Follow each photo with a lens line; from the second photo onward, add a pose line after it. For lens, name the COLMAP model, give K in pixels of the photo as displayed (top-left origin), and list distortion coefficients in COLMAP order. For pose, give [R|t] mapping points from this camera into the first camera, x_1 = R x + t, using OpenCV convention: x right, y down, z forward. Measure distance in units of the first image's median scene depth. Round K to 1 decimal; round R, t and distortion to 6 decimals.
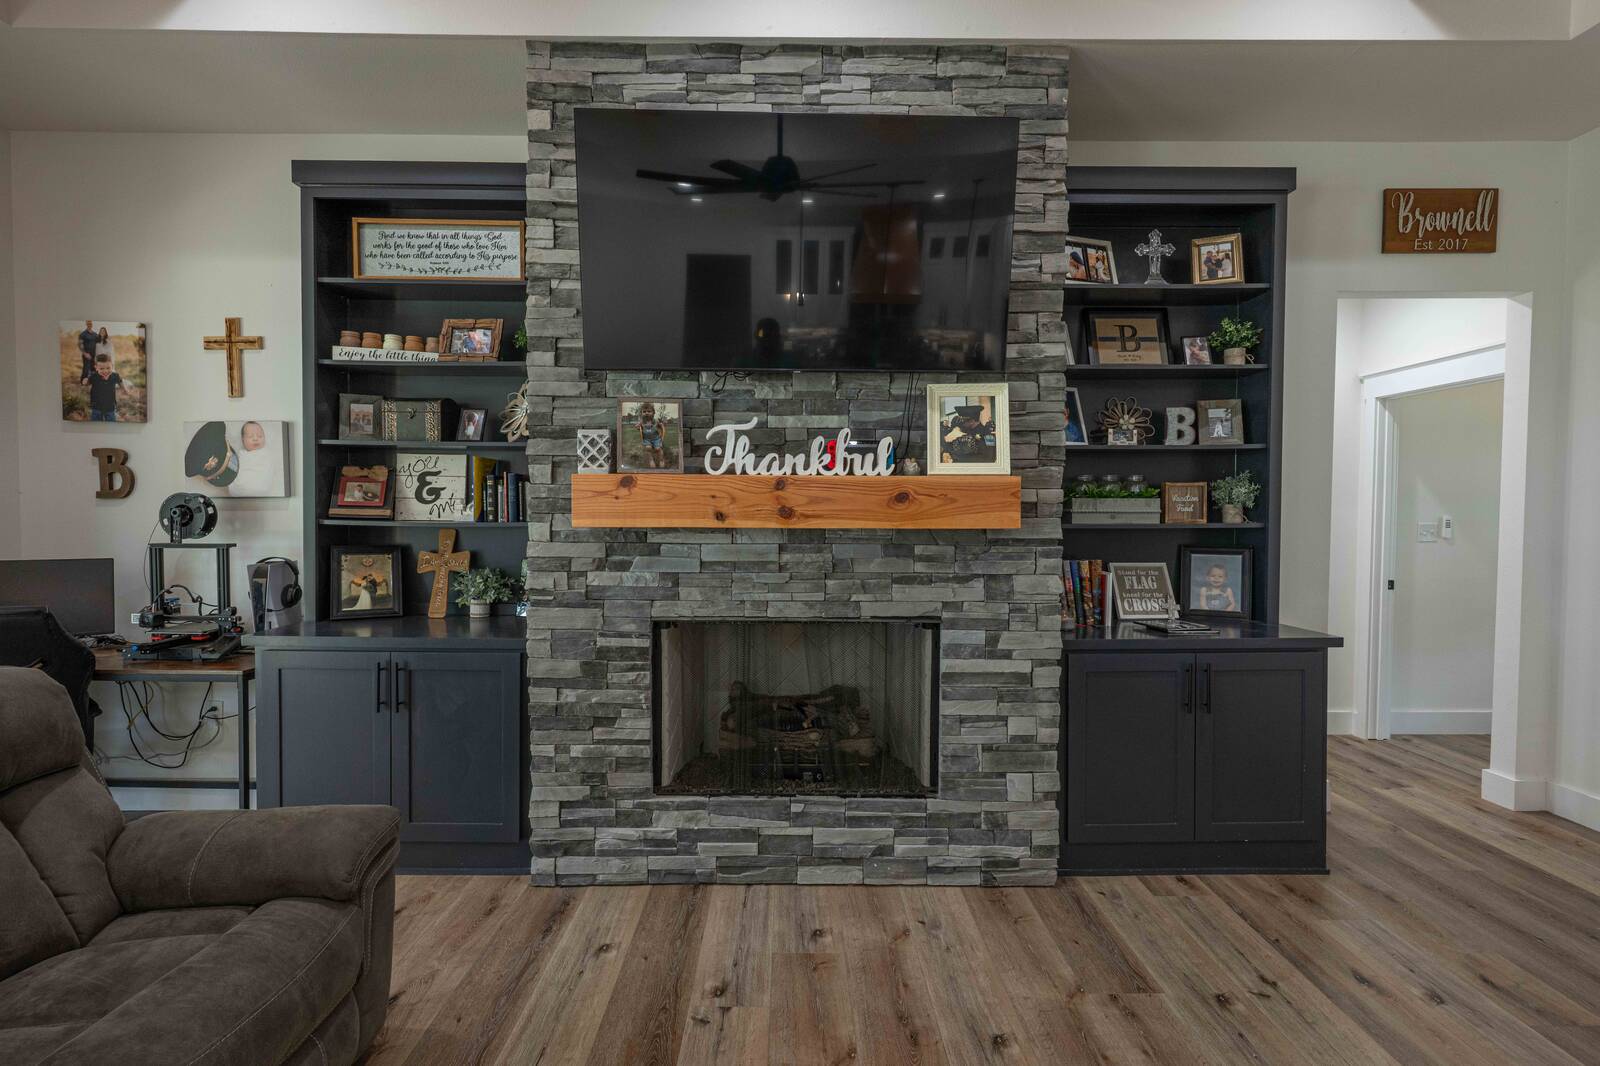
lens RADIAL K [[763.3, 0, 793.8], [0, 763.3, 531.7], [0, 0, 1]] dist [-0.001136, 0.001625]
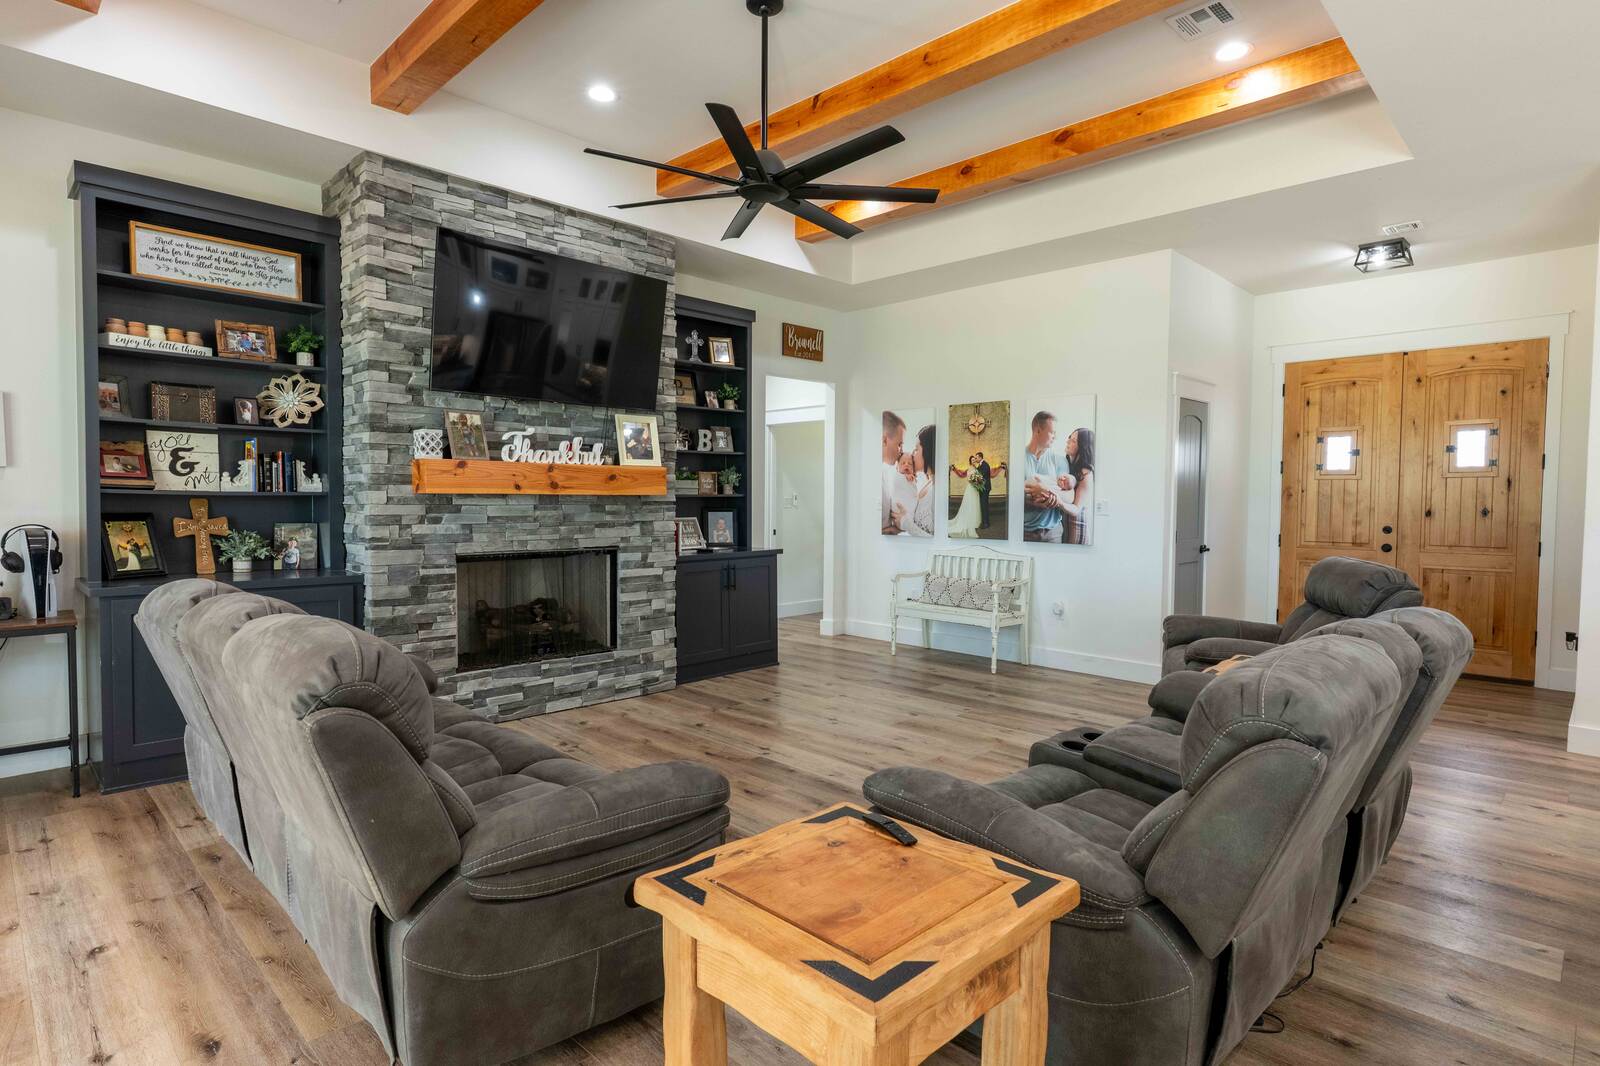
lens RADIAL K [[837.7, 0, 800.0], [0, 837.7, 533.0], [0, 0, 1]] dist [0.007911, 0.000801]
pose [[0.707054, -0.030232, 0.706513, -0.871050], [0.018747, 0.999536, 0.024010, 0.043172], [-0.706911, -0.003731, 0.707292, -0.654444]]
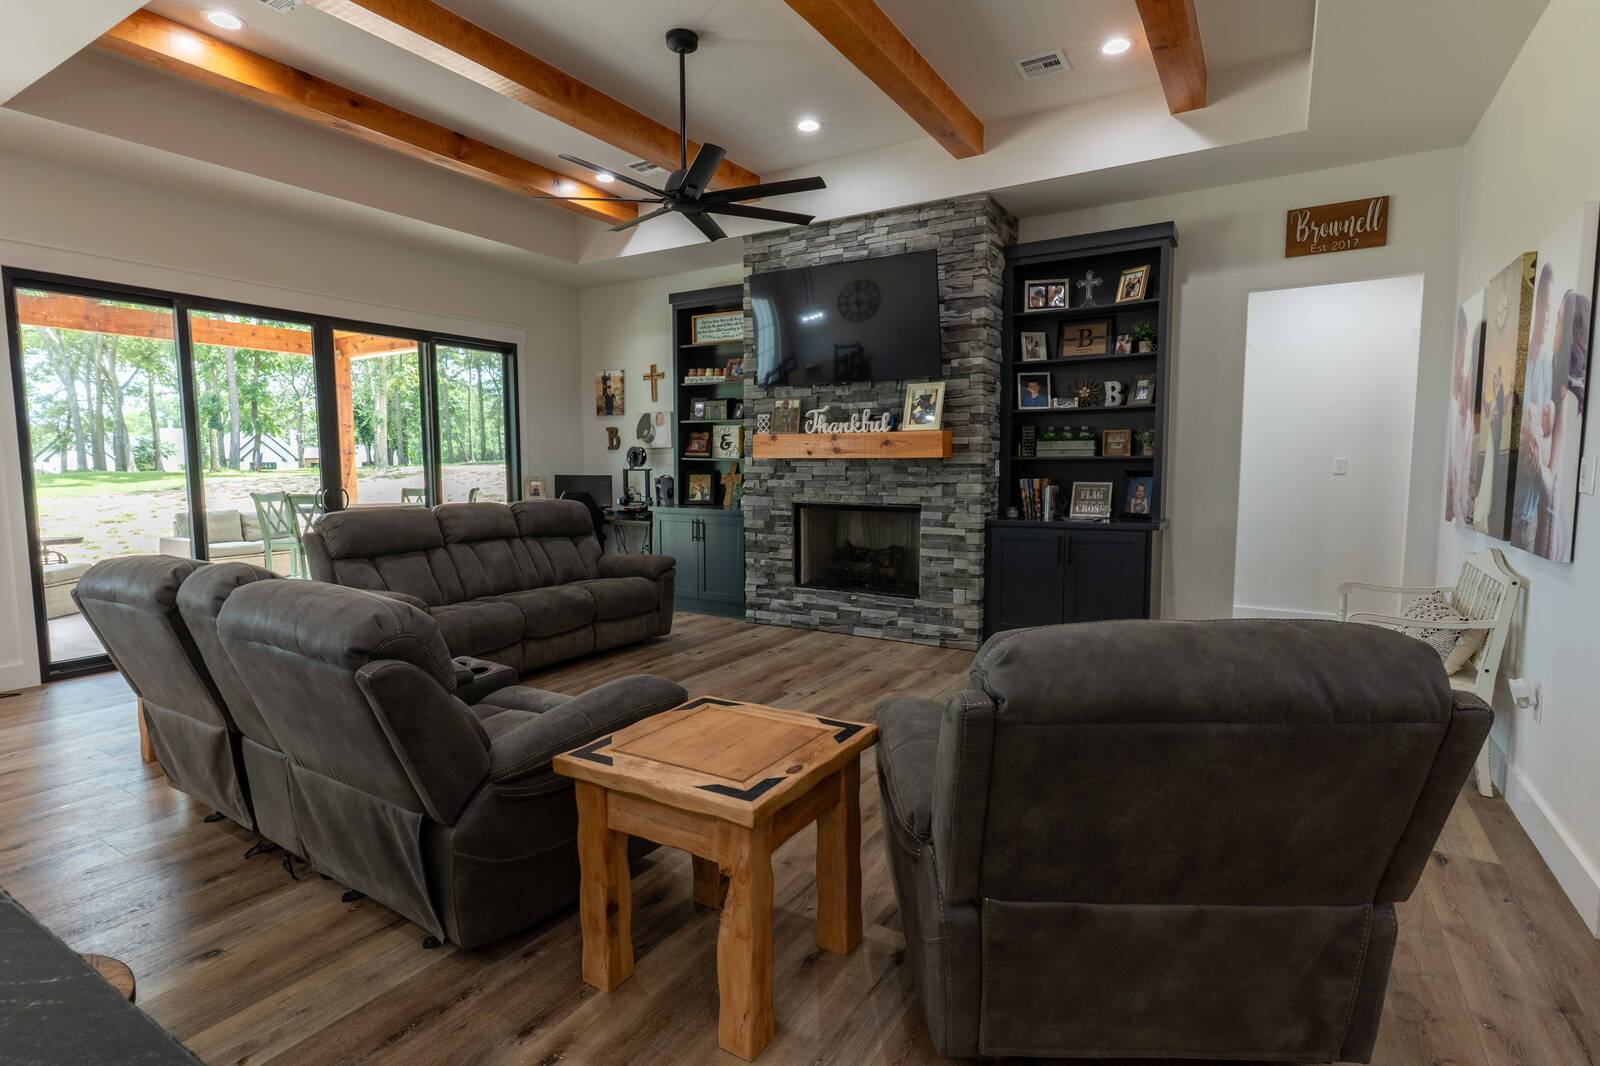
lens RADIAL K [[792.3, 0, 792.6], [0, 792.3, 534.3], [0, 0, 1]] dist [0.000988, 0.000649]
pose [[0.848676, 0.042948, -0.527167, 0.970077], [-0.010922, 0.997908, 0.063716, 0.062249], [0.528801, -0.048317, 0.847370, -0.862851]]
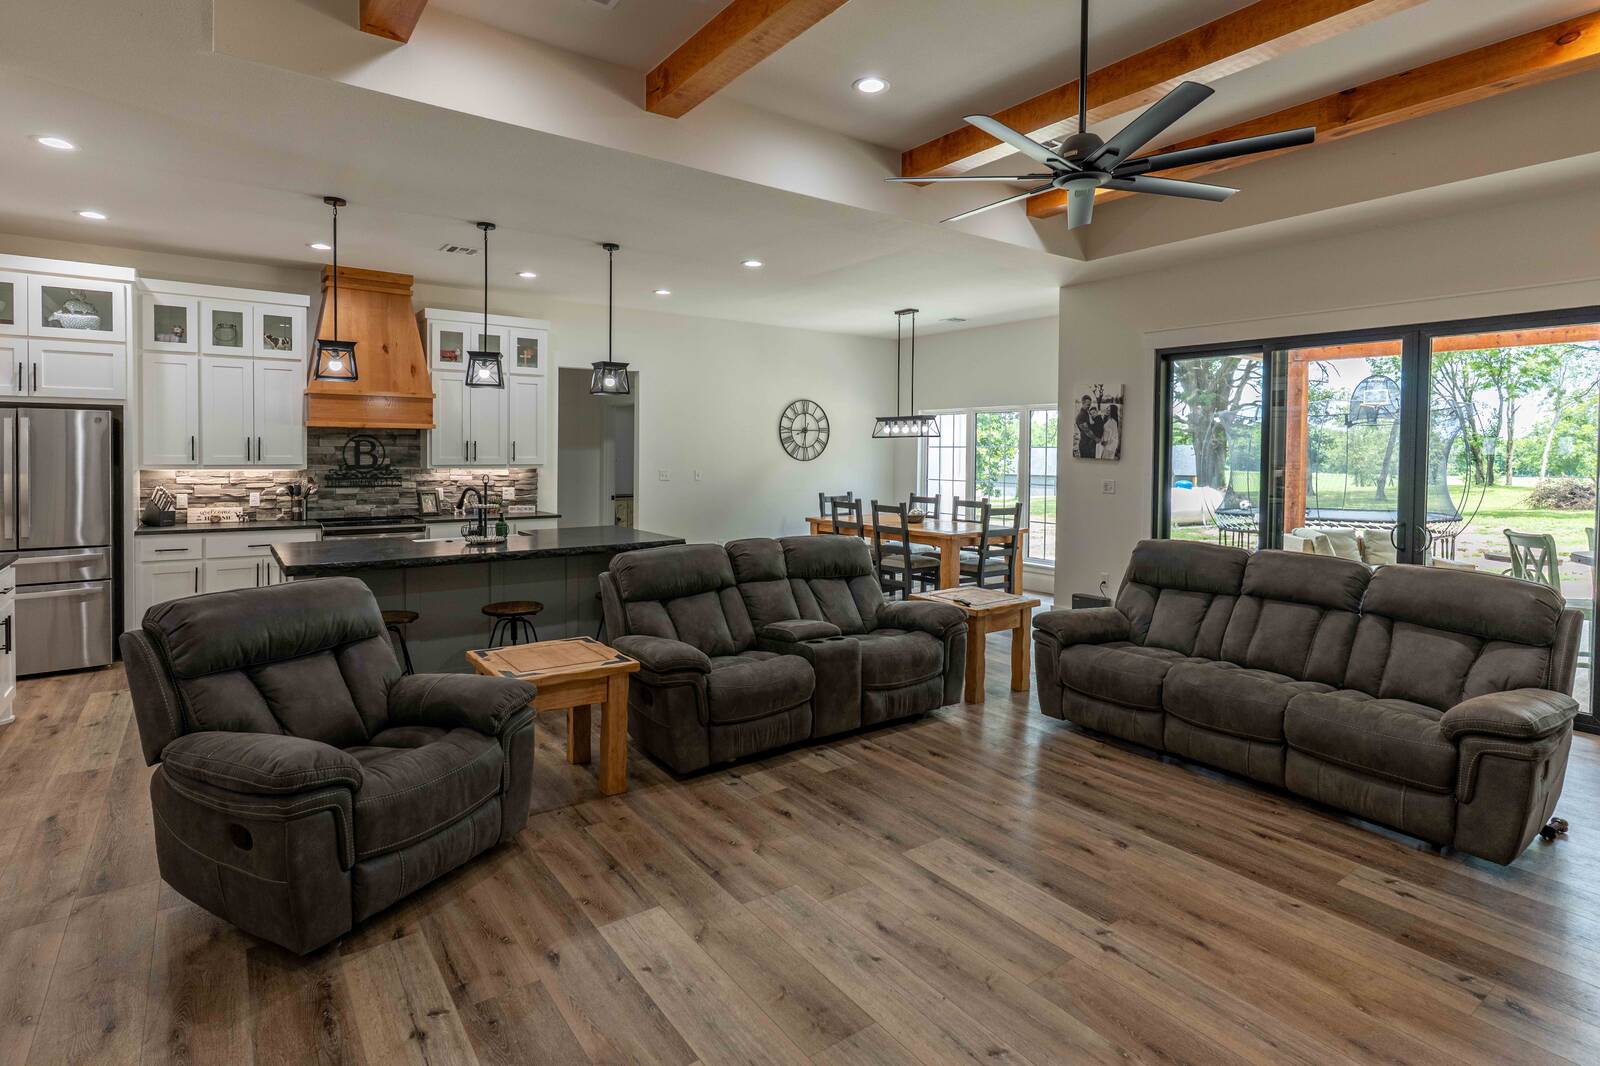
lens RADIAL K [[800.9, 0, 801.2], [0, 800.9, 461.3], [0, 0, 1]] dist [-0.000505, 0.000320]
pose [[-0.810709, -0.006919, -0.585408, 0.976892], [-0.033787, 0.998817, 0.034986, -0.076026], [0.584473, 0.048142, -0.809984, 0.990585]]
